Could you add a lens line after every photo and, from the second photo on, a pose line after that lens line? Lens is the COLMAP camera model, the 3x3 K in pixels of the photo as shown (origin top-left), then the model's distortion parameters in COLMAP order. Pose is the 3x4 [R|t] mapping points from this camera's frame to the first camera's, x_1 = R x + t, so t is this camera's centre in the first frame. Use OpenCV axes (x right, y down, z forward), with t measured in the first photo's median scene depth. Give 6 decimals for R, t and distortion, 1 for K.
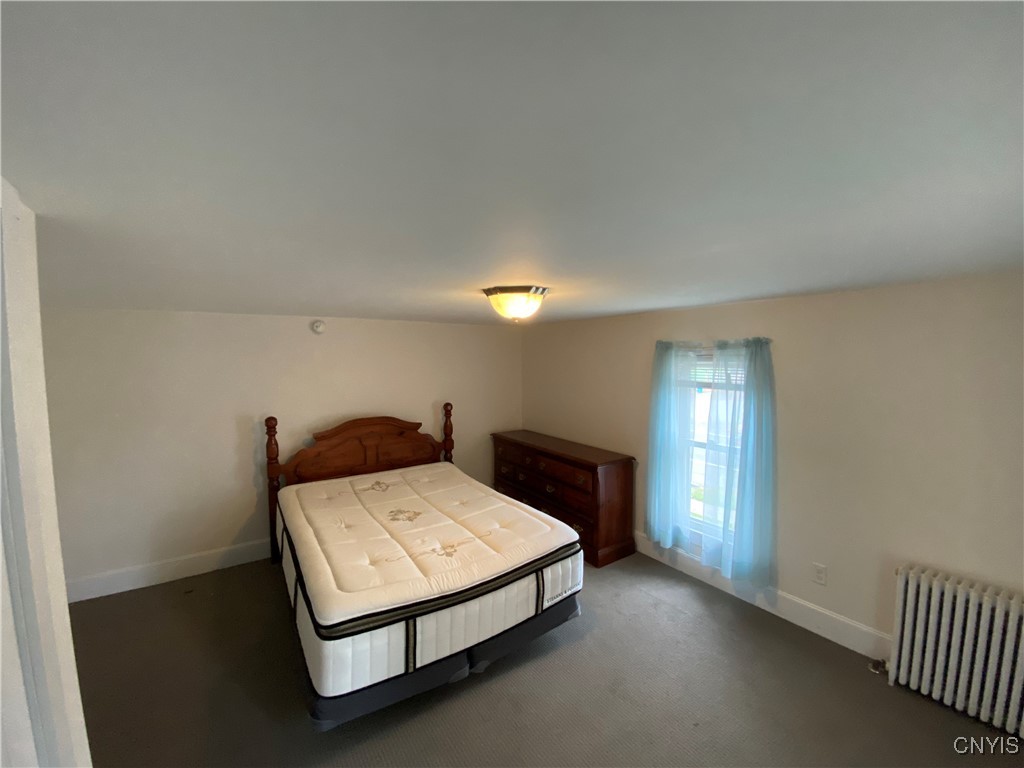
lens RADIAL K [[416.3, 0, 496.4], [0, 416.3, 380.5], [0, 0, 1]] dist [0.021335, -0.018633]
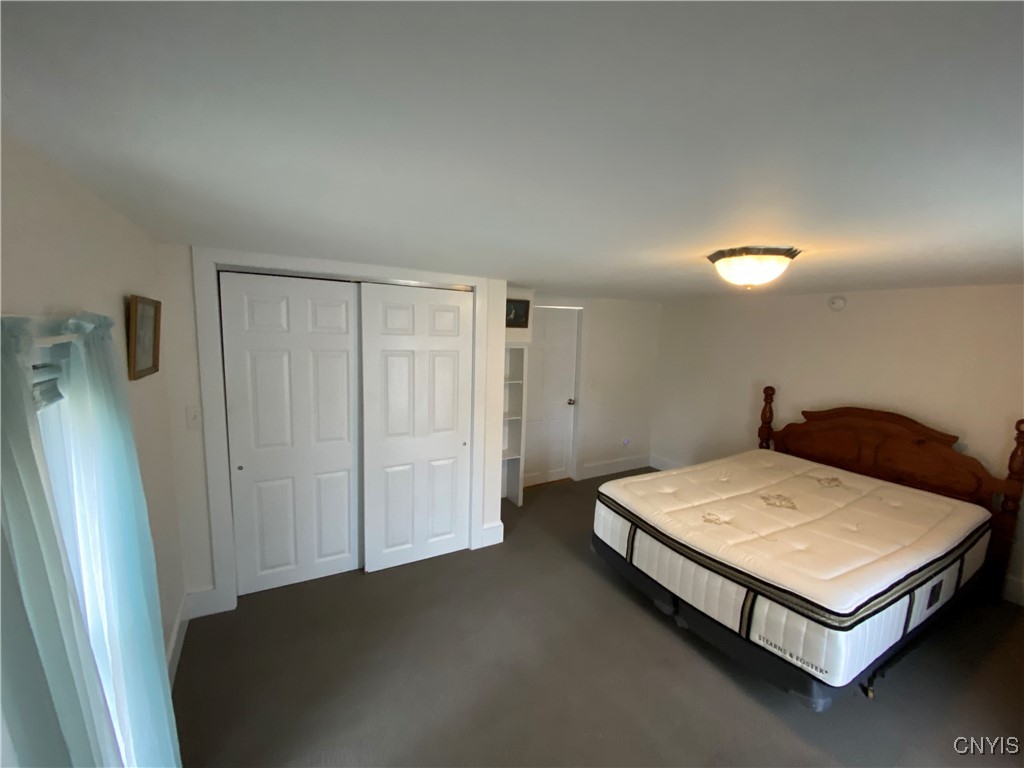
lens RADIAL K [[410.9, 0, 512.0], [0, 410.9, 384.0], [0, 0, 1]] dist [-0.001586, -0.000152]
pose [[-0.063779, 0.136395, -0.988599, 0.739704], [-0.088381, 0.985952, 0.141732, -0.018623], [0.994043, 0.096413, -0.050828, 0.444804]]
